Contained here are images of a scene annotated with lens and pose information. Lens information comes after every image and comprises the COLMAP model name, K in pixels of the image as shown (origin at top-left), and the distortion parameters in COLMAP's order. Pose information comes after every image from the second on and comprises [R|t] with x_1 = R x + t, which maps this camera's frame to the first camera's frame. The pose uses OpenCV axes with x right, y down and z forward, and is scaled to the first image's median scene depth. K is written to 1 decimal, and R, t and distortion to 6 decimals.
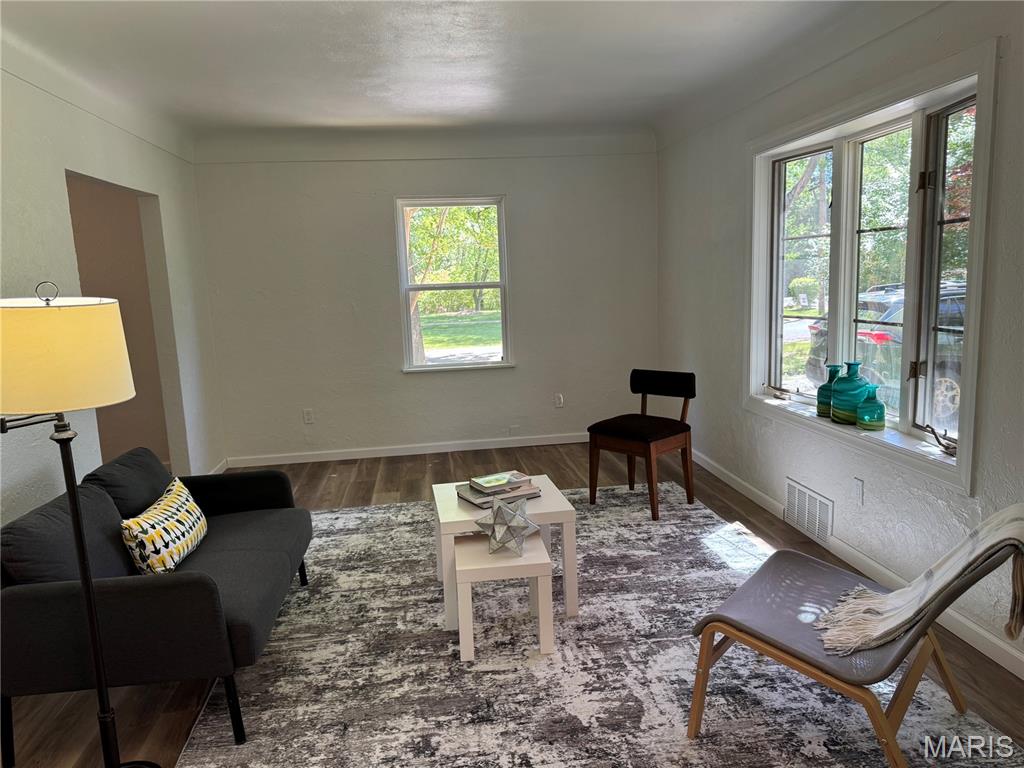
lens RADIAL K [[723.9, 0, 514.7], [0, 723.9, 384.9], [0, 0, 1]] dist [0.009279, -0.004462]
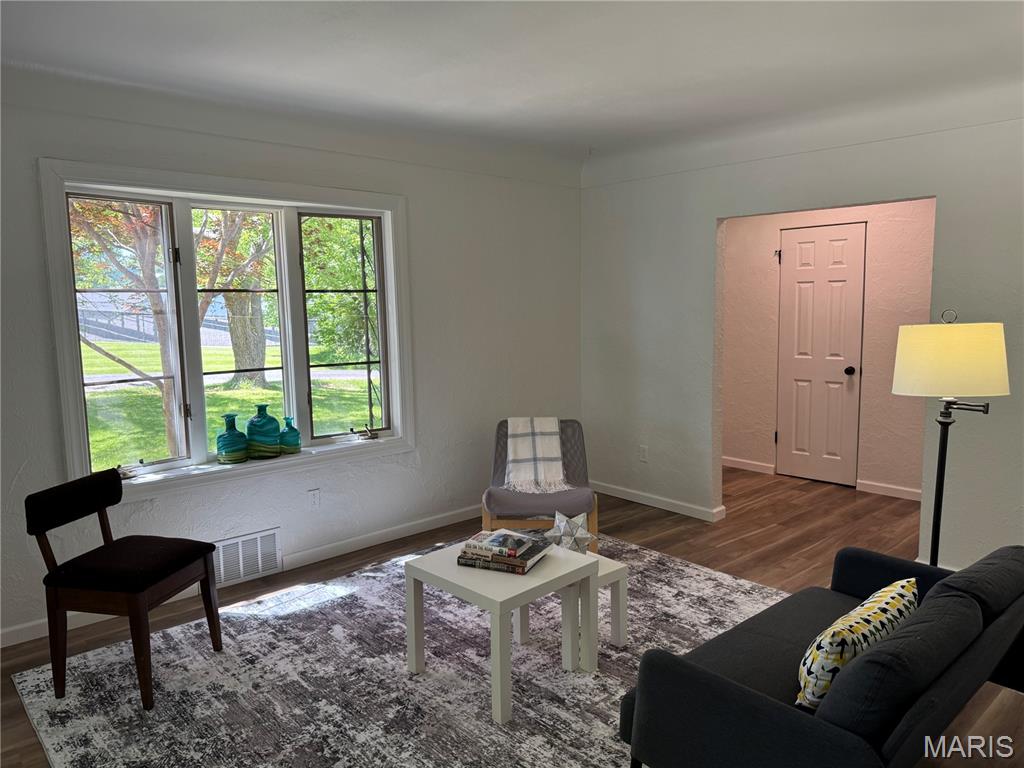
lens RADIAL K [[723.9, 0, 514.2], [0, 723.9, 383.5], [0, 0, 1]] dist [0.009279, -0.004462]
pose [[-0.570891, -0.056245, 0.819097, -0.684729], [0.160579, 0.970734, 0.178578, -0.197978], [-0.805169, 0.233479, -0.545152, 1.282672]]
